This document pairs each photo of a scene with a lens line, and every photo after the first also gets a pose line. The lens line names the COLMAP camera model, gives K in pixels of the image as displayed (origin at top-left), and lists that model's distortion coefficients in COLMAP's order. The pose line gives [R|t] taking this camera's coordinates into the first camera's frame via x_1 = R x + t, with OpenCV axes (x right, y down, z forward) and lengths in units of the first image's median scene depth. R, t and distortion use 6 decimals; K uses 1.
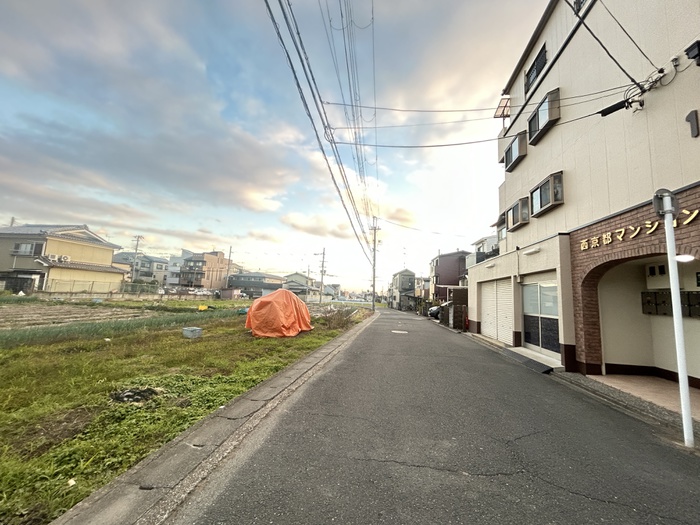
lens RADIAL K [[282.4, 0, 350.0], [0, 282.4, 262.5], [0, 0, 1]] dist [-0.000267, 0.000070]
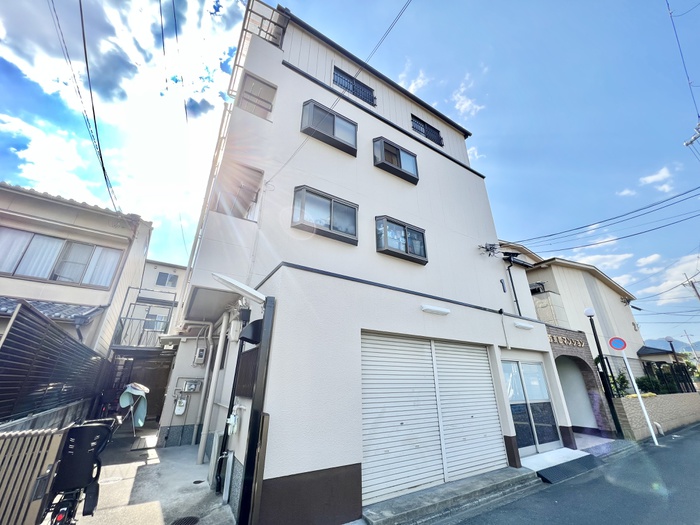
lens RADIAL K [[284.3, 0, 350.0], [0, 284.3, 262.5], [0, 0, 1]] dist [-0.012486, 0.000014]
pose [[-0.658742, 0.252312, 0.708800, 0.276587], [-0.125638, 0.891973, -0.434281, 0.213424], [-0.741804, -0.375131, -0.555880, 1.741488]]
